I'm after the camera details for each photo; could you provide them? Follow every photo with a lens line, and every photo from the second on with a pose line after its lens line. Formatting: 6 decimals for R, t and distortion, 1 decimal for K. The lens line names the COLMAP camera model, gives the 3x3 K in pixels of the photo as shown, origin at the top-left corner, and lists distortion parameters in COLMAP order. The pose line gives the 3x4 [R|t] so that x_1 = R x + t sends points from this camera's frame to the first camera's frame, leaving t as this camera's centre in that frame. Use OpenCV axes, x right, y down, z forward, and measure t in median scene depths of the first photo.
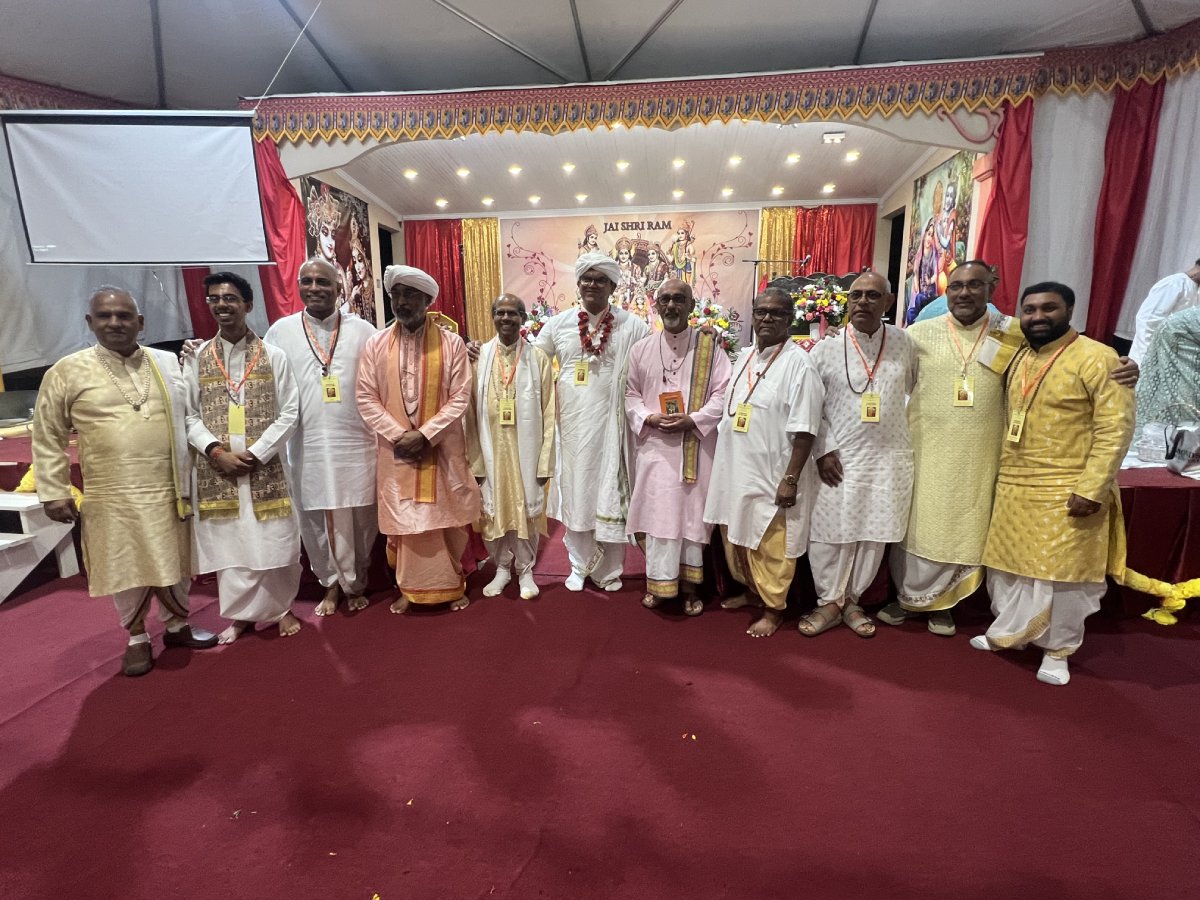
lens RADIAL K [[589.7, 0, 597.5], [0, 589.7, 453.6], [0, 0, 1]] dist [-0.005952, 0.000566]
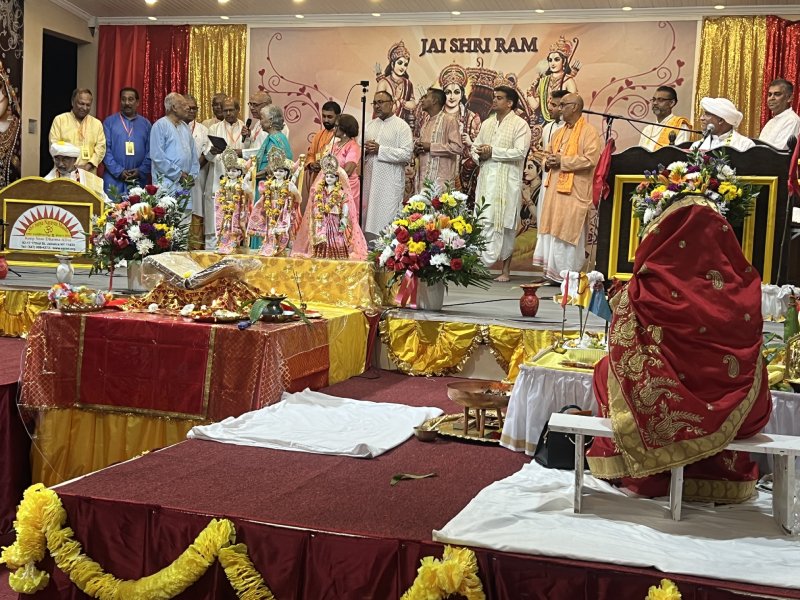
lens RADIAL K [[1077.9, 0, 416.3], [0, 1077.9, 299.8], [0, 0, 1]] dist [0.158474, -0.458454]
pose [[0.983475, 0.063004, -0.169730, 0.245853], [-0.084133, 0.989164, -0.120317, -0.019002], [0.160310, 0.132609, 0.978118, 0.007983]]
